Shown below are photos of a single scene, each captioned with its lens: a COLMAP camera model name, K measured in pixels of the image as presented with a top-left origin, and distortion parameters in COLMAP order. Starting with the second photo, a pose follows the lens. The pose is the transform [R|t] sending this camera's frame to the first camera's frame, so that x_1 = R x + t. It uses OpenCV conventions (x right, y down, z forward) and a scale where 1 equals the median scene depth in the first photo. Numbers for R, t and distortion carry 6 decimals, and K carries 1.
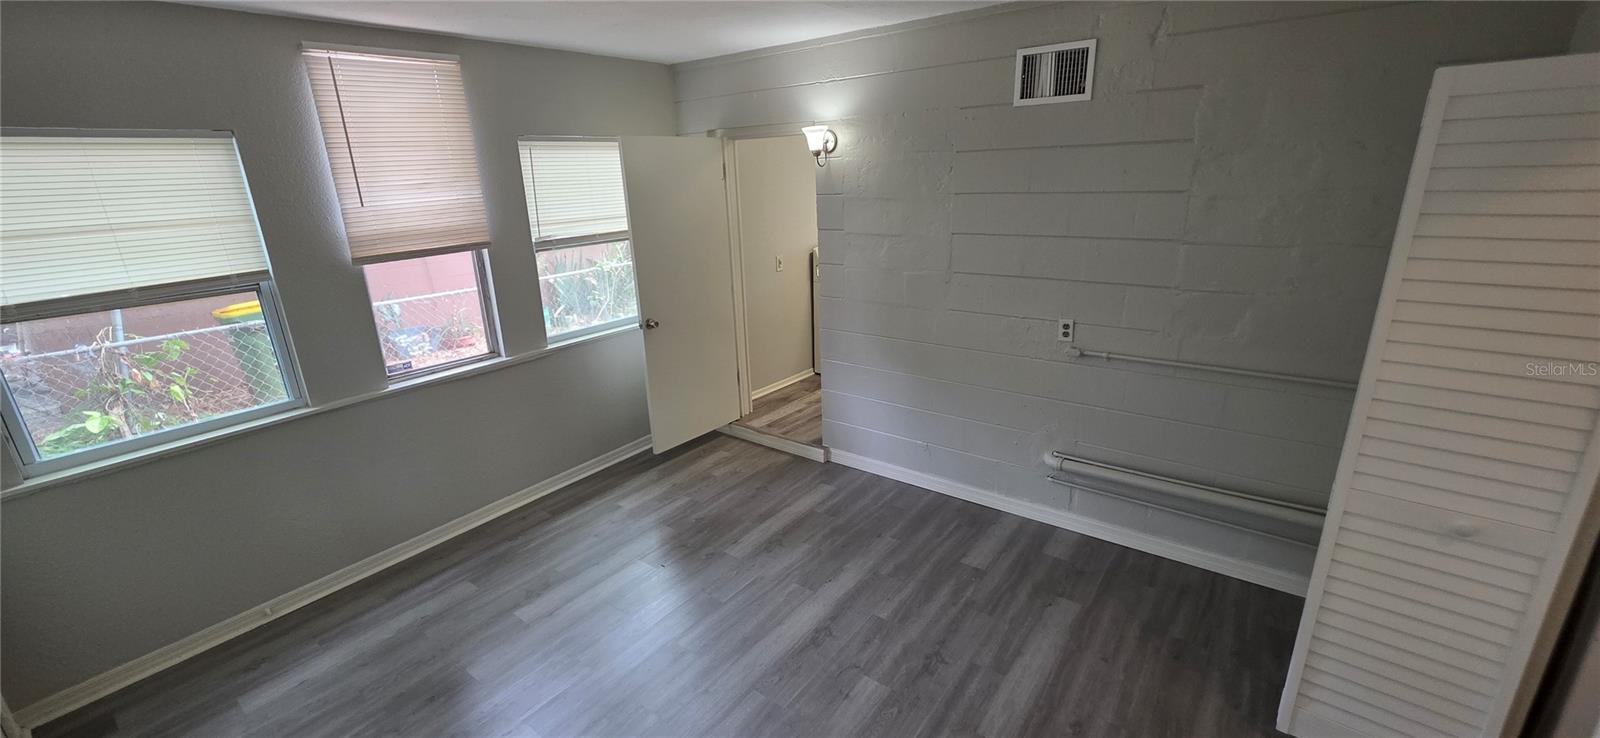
lens RADIAL K [[636.9, 0, 794.9], [0, 636.9, 370.1], [0, 0, 1]] dist [-0.000382, -0.000048]
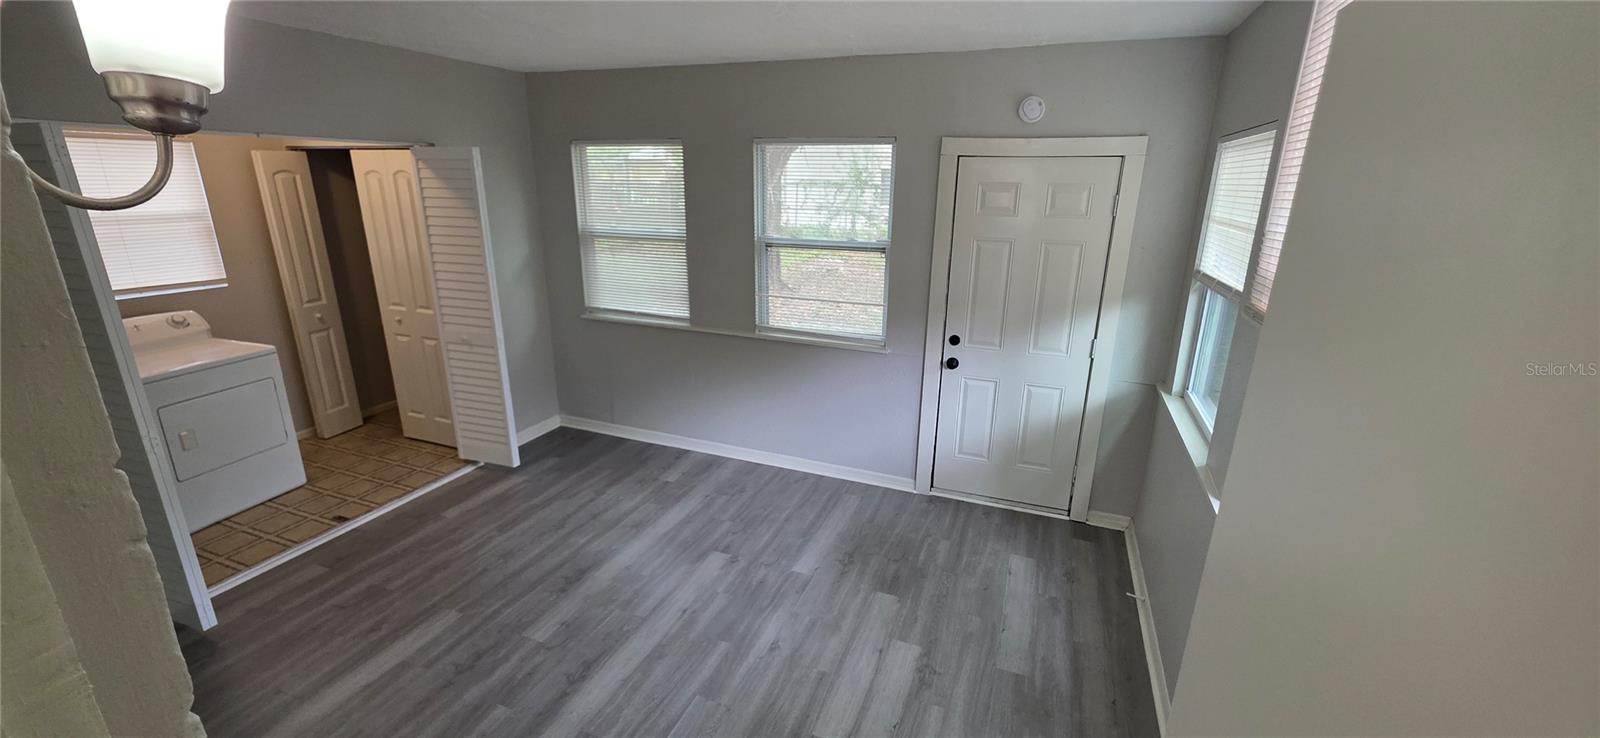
lens RADIAL K [[636.9, 0, 794.9], [0, 636.9, 370.1], [0, 0, 1]] dist [-0.000382, -0.000048]
pose [[-0.962223, 0.102115, -0.252388, -0.076944], [-0.060471, 0.823690, 0.563806, -0.528104], [0.265463, 0.557769, -0.786398, 1.636318]]
